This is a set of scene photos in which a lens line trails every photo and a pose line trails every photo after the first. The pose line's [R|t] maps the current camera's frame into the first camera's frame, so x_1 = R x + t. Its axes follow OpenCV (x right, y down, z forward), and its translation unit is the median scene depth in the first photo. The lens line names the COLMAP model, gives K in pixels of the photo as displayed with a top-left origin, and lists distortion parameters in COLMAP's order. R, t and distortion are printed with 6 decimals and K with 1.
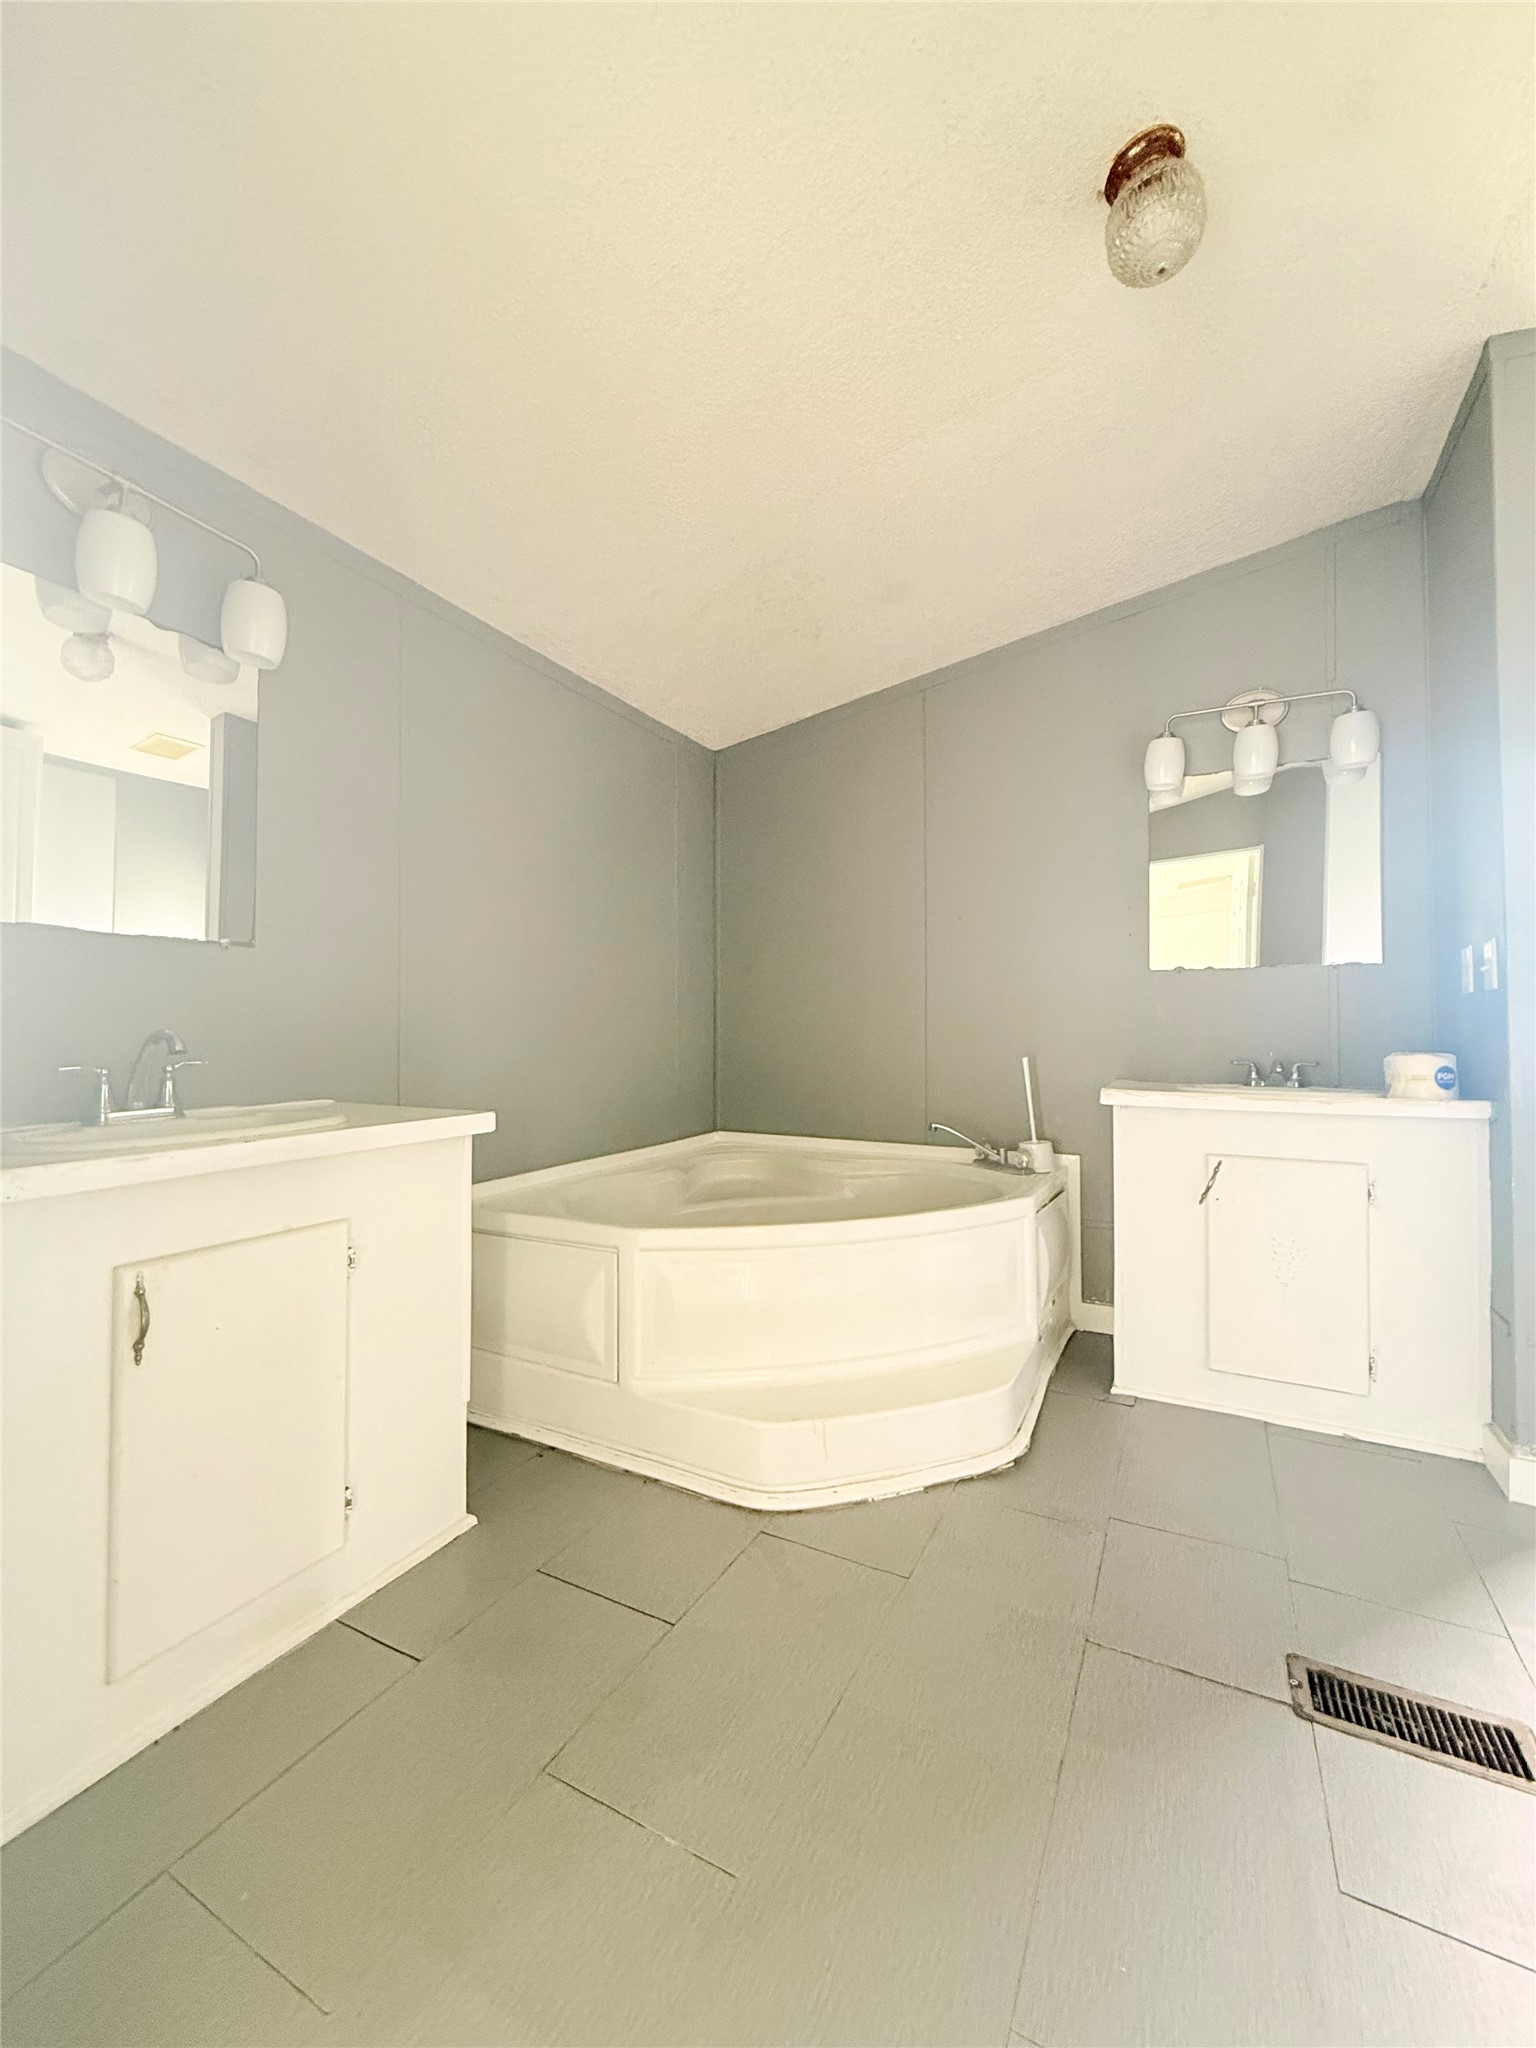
lens RADIAL K [[817.7, 0, 763.2], [0, 817.7, 1027.2], [0, 0, 1]] dist [-0.003326, 0.000538]
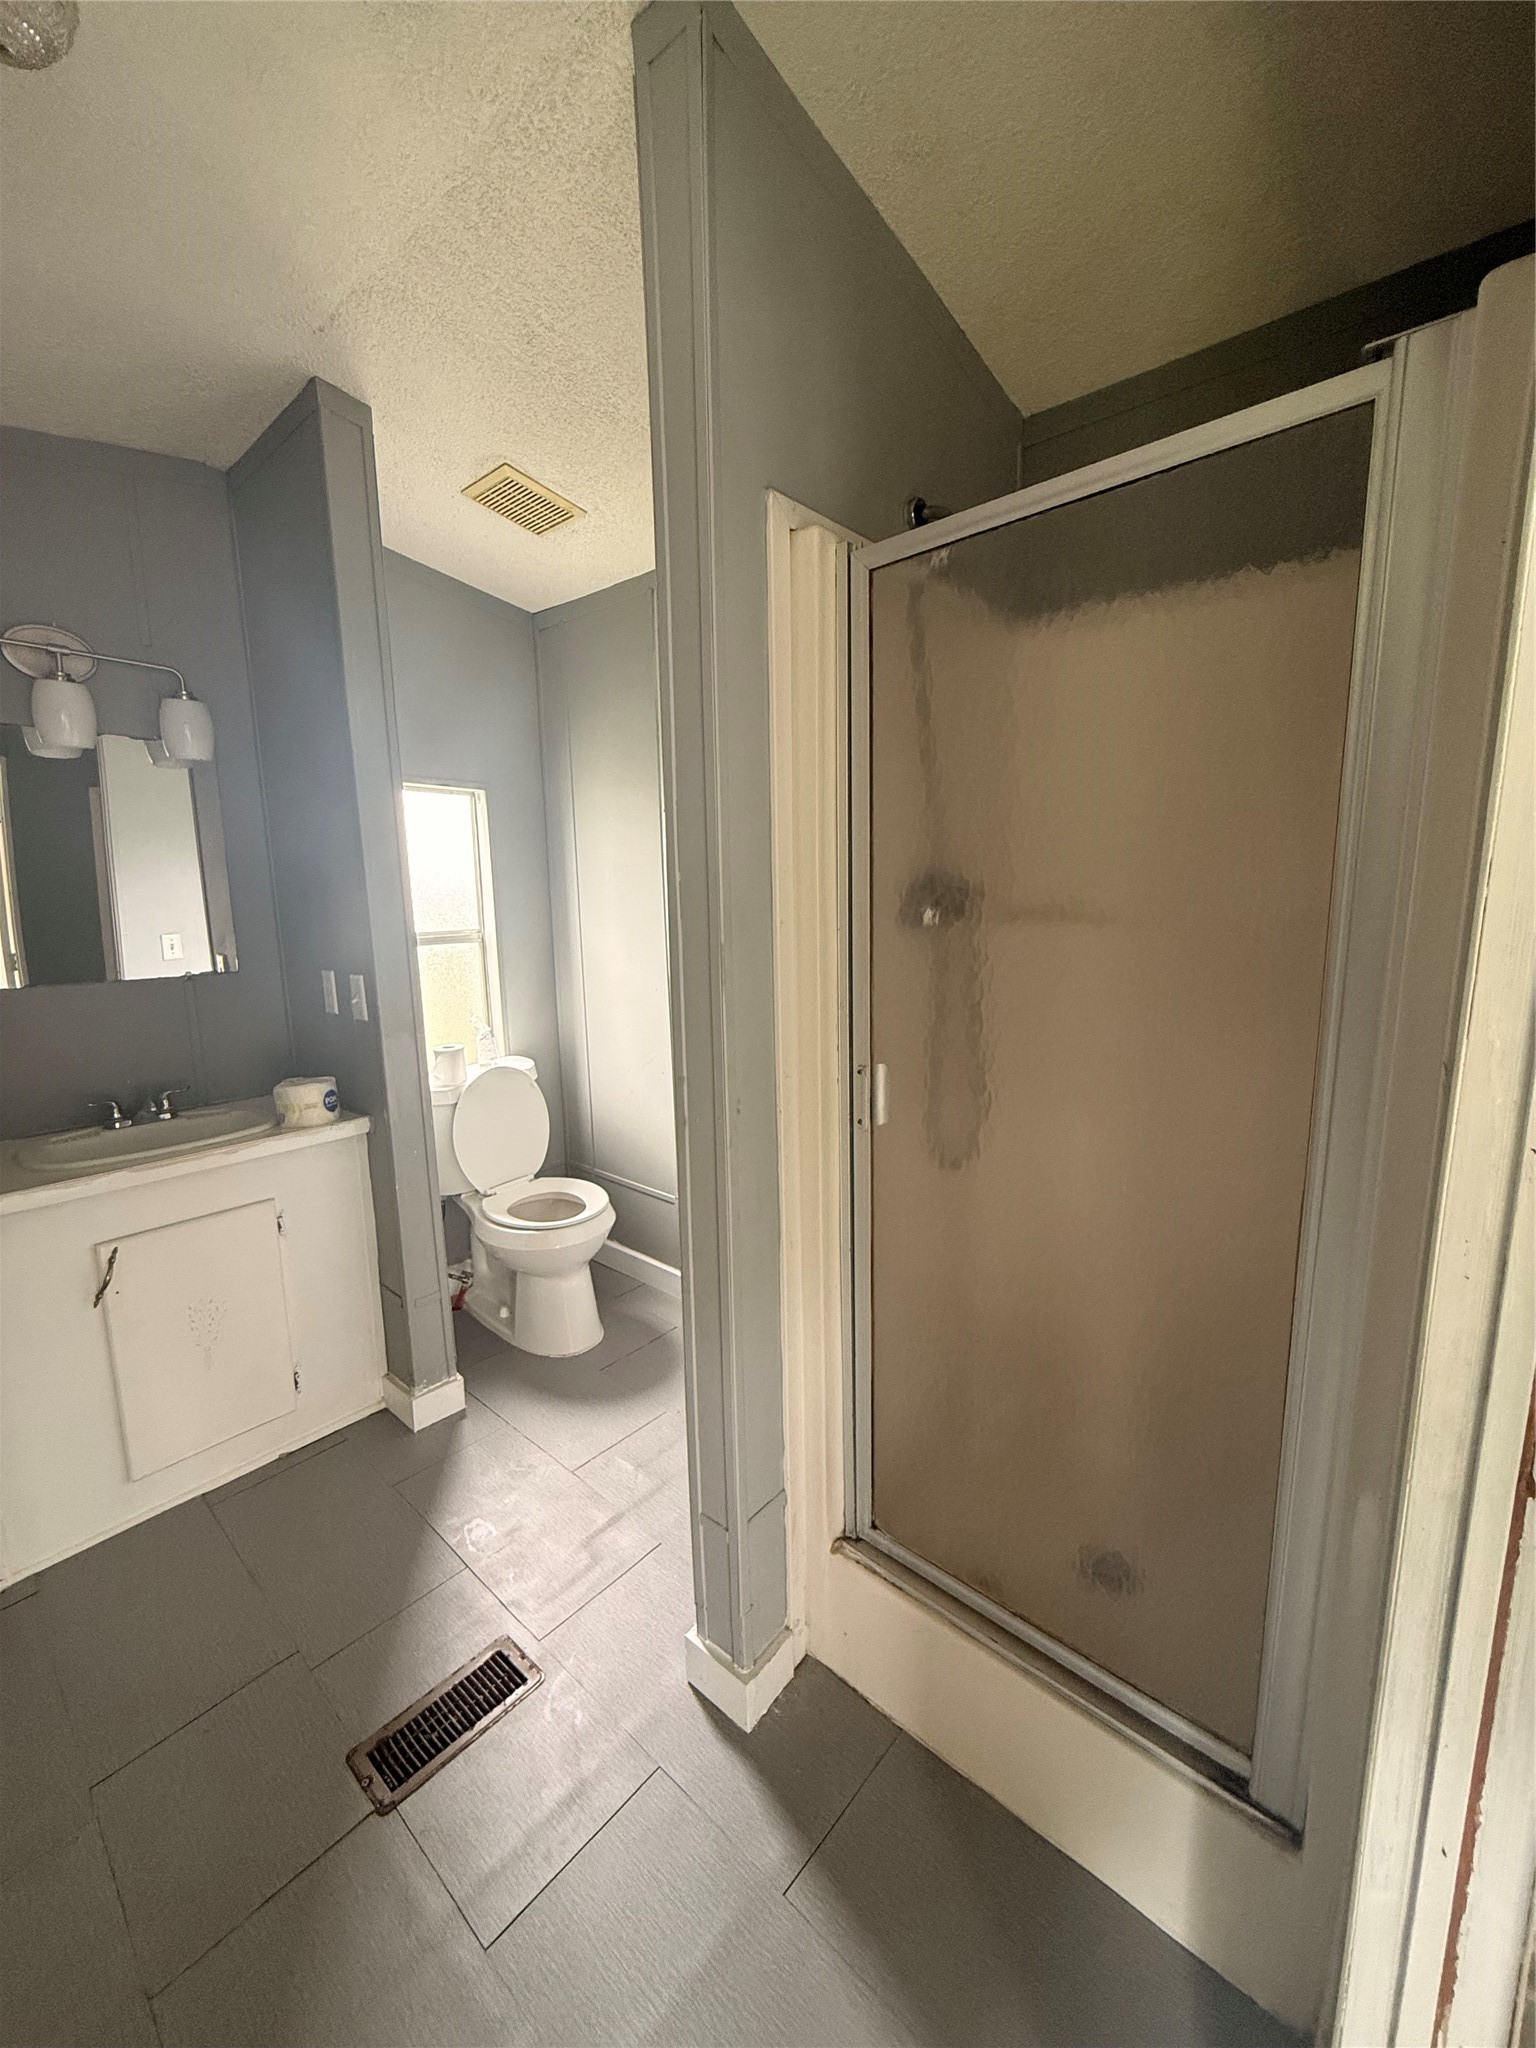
lens RADIAL K [[817.7, 0, 766.4], [0, 817.7, 1023.3], [0, 0, 1]] dist [-0.003326, 0.000538]
pose [[0.228869, -0.158379, 0.960487, -0.048355], [0.006685, 0.986908, 0.161143, -0.206418], [-0.973434, -0.030460, 0.226932, 0.199522]]
